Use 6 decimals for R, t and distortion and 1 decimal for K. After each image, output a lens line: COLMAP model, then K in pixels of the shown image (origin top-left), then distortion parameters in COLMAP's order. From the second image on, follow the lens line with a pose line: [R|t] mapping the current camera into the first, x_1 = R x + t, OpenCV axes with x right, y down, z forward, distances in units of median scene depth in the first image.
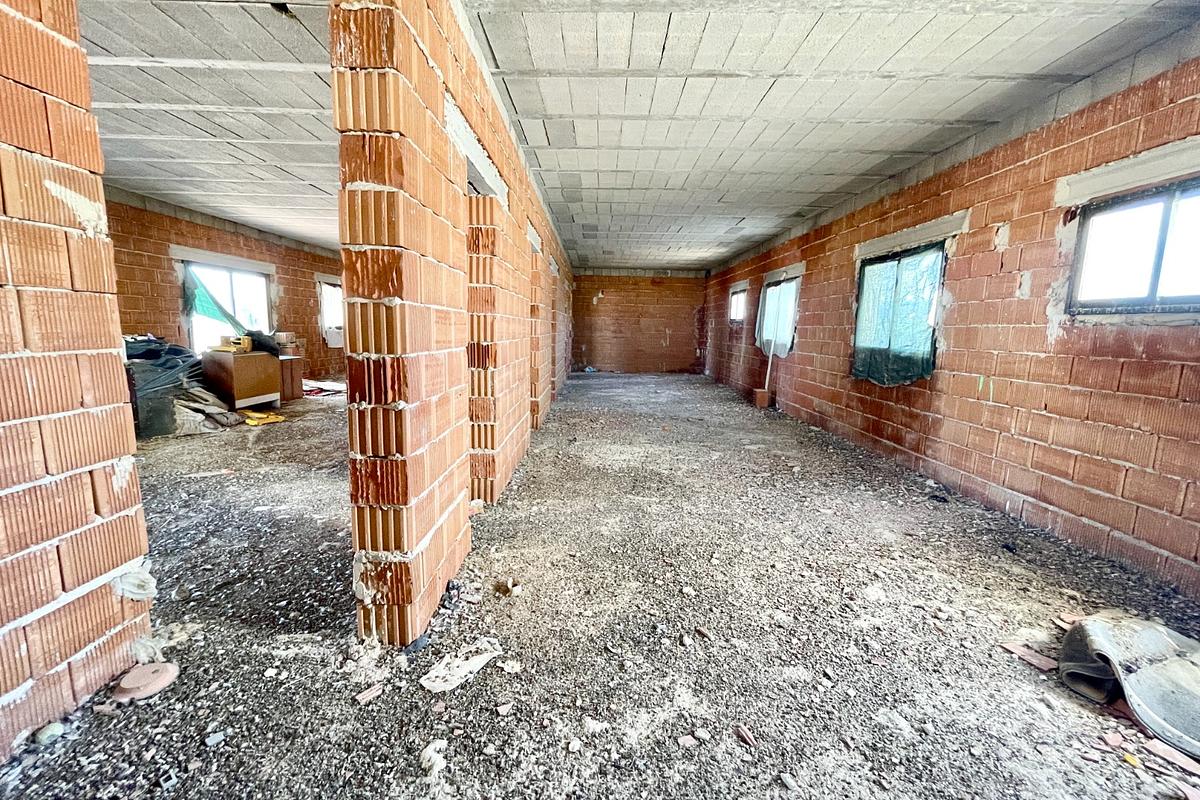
lens RADIAL K [[485.3, 0, 594.9], [0, 485.3, 398.5], [0, 0, 1]] dist [0.003364, -0.003170]
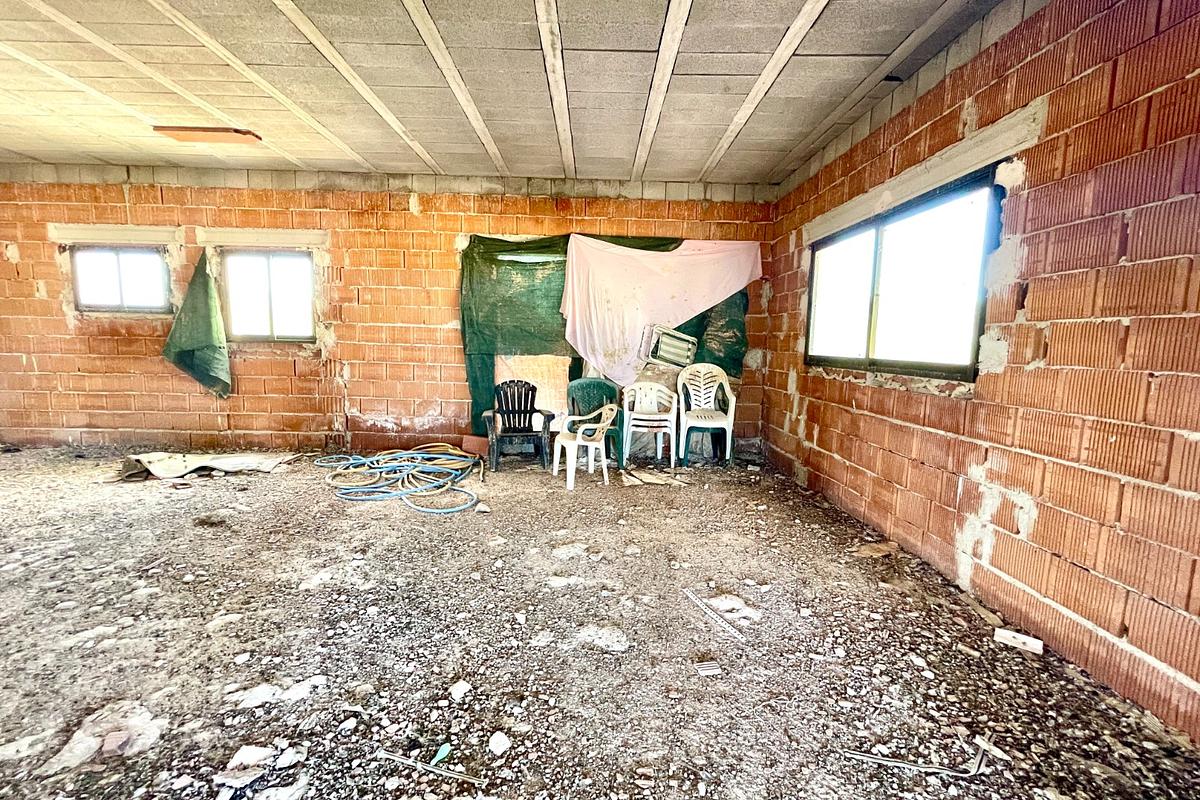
lens RADIAL K [[485.3, 0, 594.9], [0, 485.3, 398.5], [0, 0, 1]] dist [0.003364, -0.003170]
pose [[-0.017659, -0.140343, 0.989945, -0.530623], [0.127011, 0.981764, 0.141449, 0.078355], [-0.991744, 0.128232, 0.000488, -0.512037]]
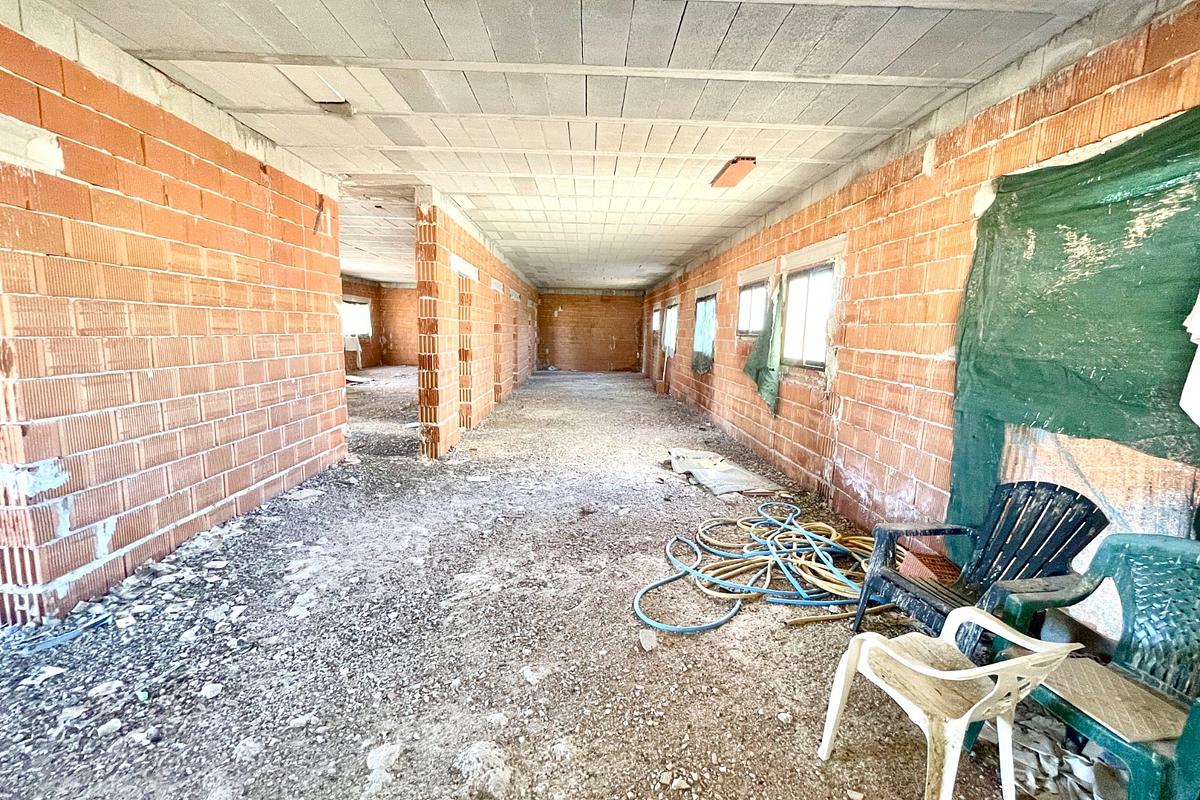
lens RADIAL K [[485.3, 0, 594.9], [0, 485.3, 398.5], [0, 0, 1]] dist [0.003364, -0.003170]
pose [[0.999512, -0.002016, 0.031184, 0.200031], [0.002240, 0.999972, -0.007149, 0.088590], [-0.031169, 0.007215, 0.999488, -0.846596]]
